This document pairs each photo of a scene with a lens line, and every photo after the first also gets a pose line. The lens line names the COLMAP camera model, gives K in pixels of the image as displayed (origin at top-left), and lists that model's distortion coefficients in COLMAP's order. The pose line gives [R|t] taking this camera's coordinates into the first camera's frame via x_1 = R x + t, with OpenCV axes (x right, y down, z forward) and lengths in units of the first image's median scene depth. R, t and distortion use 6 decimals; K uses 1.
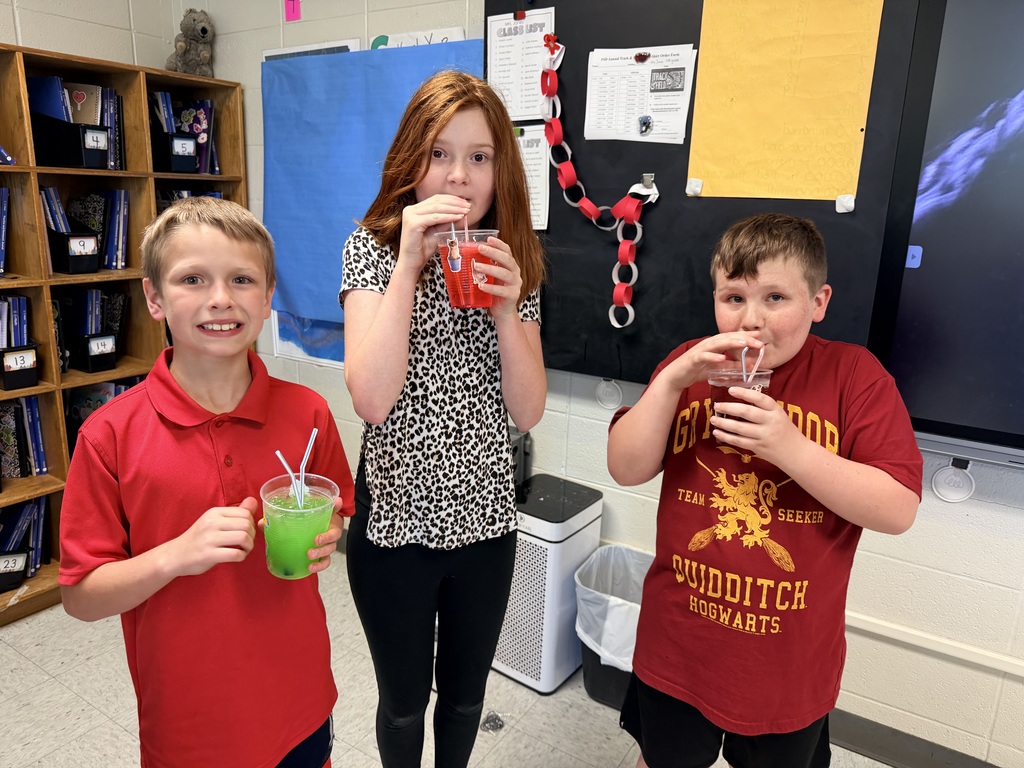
lens RADIAL K [[735.5, 0, 517.2], [0, 735.5, 385.8], [0, 0, 1]] dist [0.000643, -0.012645]
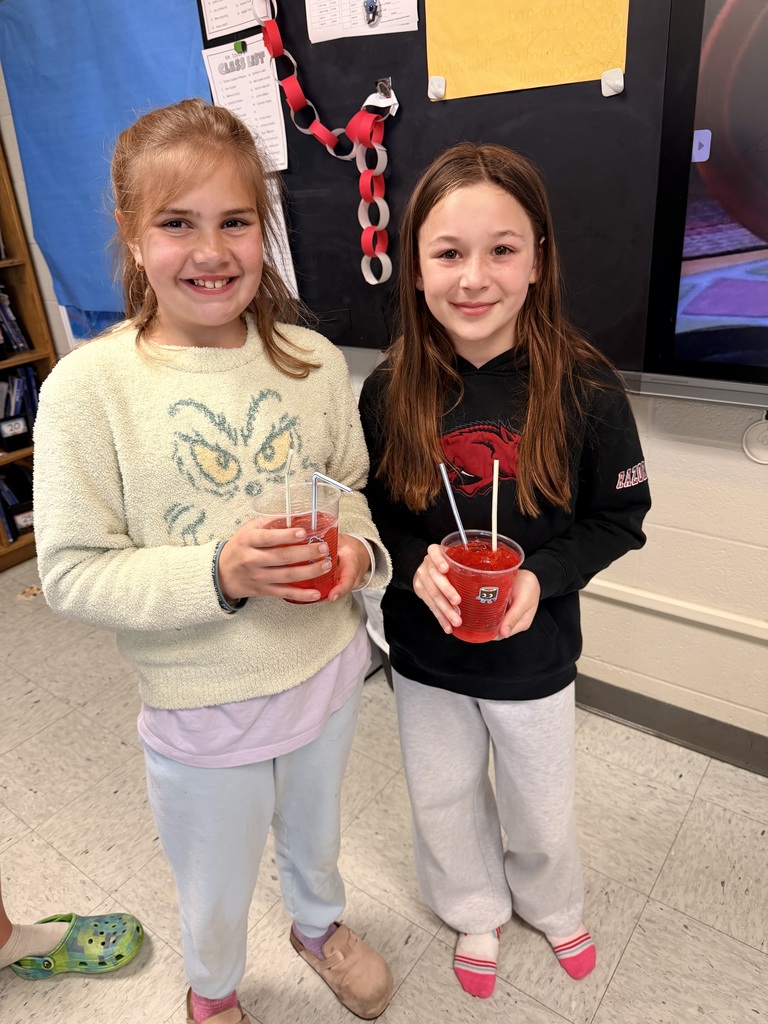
lens RADIAL K [[735.5, 0, 379.2], [0, 735.5, 520.6], [0, 0, 1]] dist [0.000643, -0.012645]
pose [[0.991266, -0.062502, -0.116124, 0.216480], [0.084442, 0.977188, 0.194865, 0.020105], [0.101296, -0.202969, 0.973932, 0.121298]]
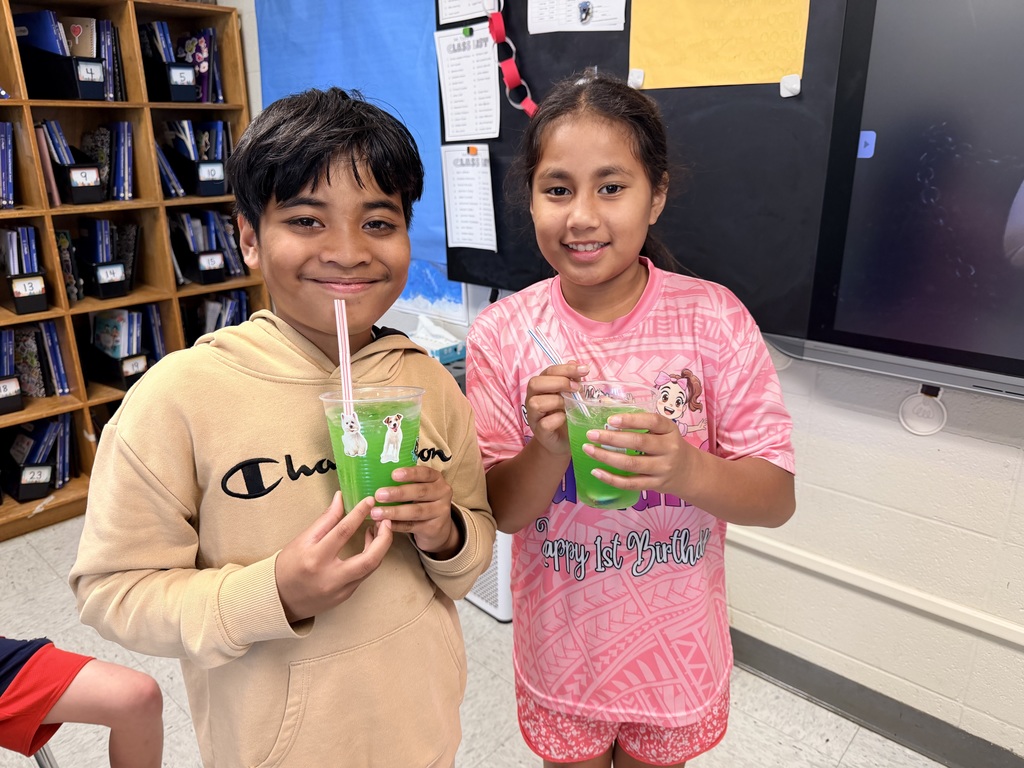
lens RADIAL K [[735.5, 0, 516.8], [0, 735.5, 388.2], [0, 0, 1]] dist [0.000643, -0.012645]
pose [[0.986121, 0.014596, -0.165384, 0.224621], [-0.001596, 0.996916, 0.078465, 0.030524], [0.166019, -0.077112, 0.983103, 0.060935]]
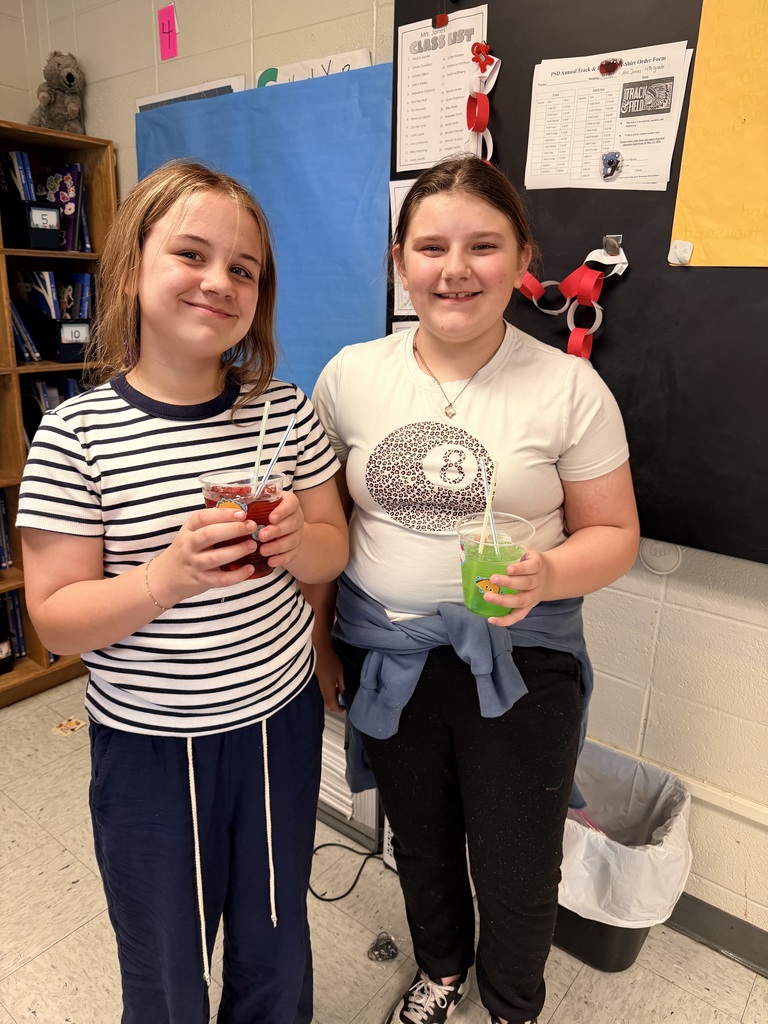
lens RADIAL K [[735.5, 0, 387.1], [0, 735.5, 519.0], [0, 0, 1]] dist [0.000643, -0.012645]
pose [[0.995308, 0.026323, -0.093106, 0.031031], [-0.021714, 0.998504, 0.050173, -0.041454], [0.094288, -0.047916, 0.994391, 0.235850]]
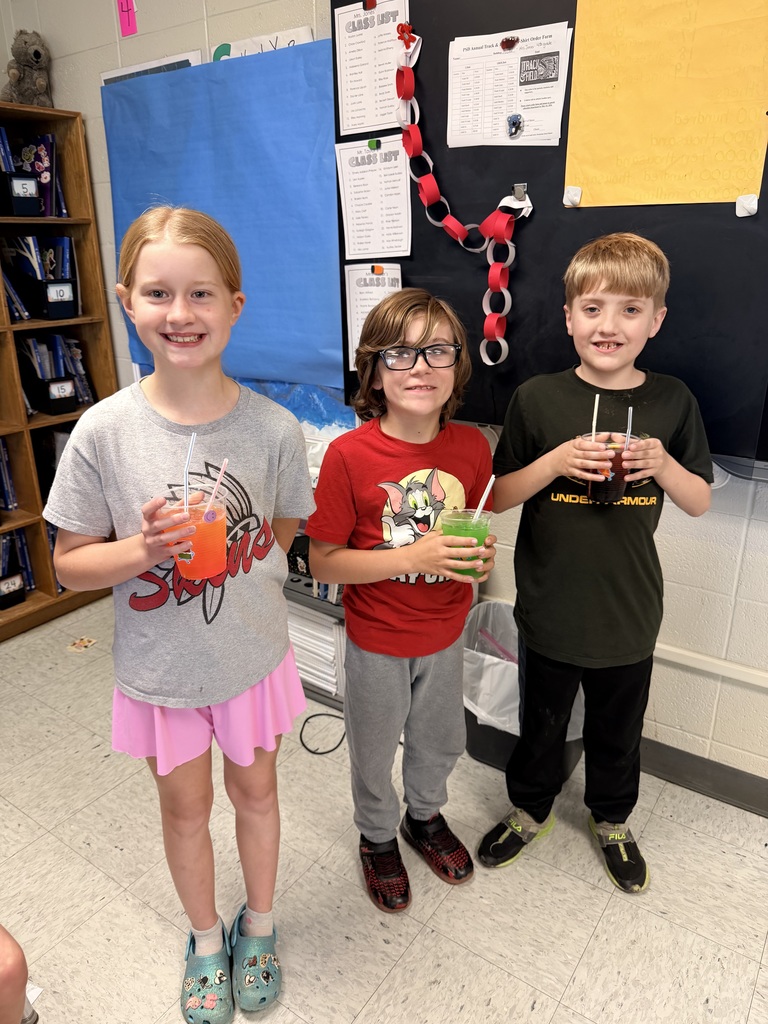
lens RADIAL K [[735.5, 0, 386.2], [0, 735.5, 519.7], [0, 0, 1]] dist [0.000643, -0.012645]
pose [[0.998233, -0.026878, -0.052988, 0.050928], [0.032484, 0.993626, 0.107949, 0.007697], [0.049749, -0.109479, 0.992743, 0.073559]]
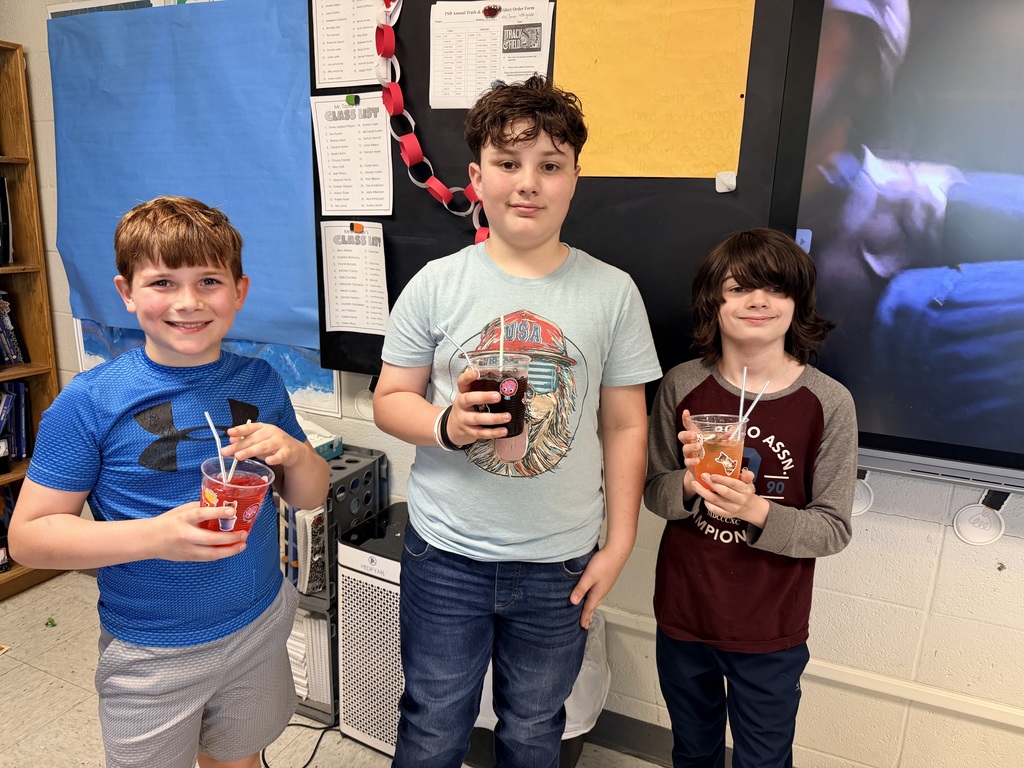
lens RADIAL K [[735.5, 0, 516.8], [0, 735.5, 386.3], [0, 0, 1]] dist [0.000643, -0.012645]
pose [[0.988770, -0.032885, 0.145780, 0.054247], [0.033736, 0.999425, -0.003371, -0.009395], [-0.145585, 0.008251, 0.989311, 0.143818]]
